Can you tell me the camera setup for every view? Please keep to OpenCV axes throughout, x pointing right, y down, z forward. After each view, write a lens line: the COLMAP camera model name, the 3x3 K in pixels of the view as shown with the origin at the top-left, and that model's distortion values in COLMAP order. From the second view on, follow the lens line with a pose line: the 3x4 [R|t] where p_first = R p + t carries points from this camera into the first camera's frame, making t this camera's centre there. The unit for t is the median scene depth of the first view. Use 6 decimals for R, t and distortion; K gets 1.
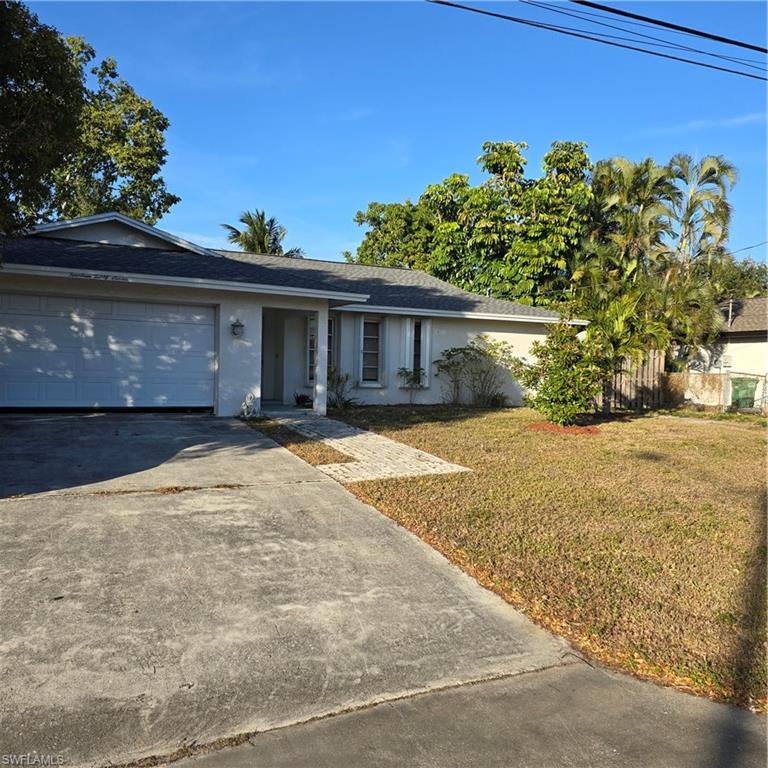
lens RADIAL K [[716.4, 0, 356.5], [0, 716.4, 385.2], [0, 0, 1]] dist [0.101210, -0.096400]
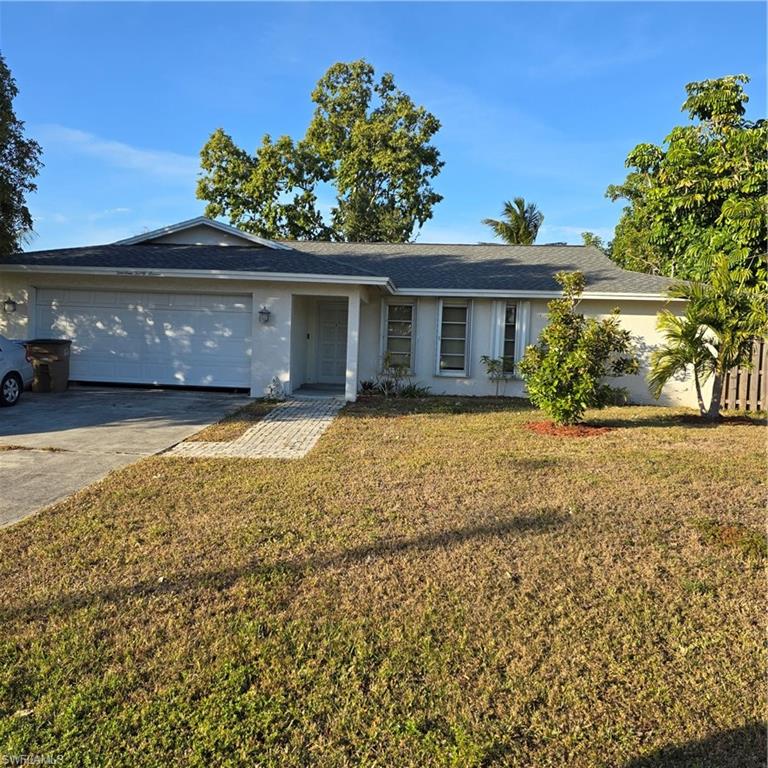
lens RADIAL K [[716.4, 0, 356.5], [0, 716.4, 385.2], [0, 0, 1]] dist [0.101210, -0.096400]
pose [[0.843941, 0.028475, -0.535680, 0.477250], [-0.027284, 0.999576, 0.010150, 0.009189], [0.535742, 0.006049, 0.844360, 0.160214]]
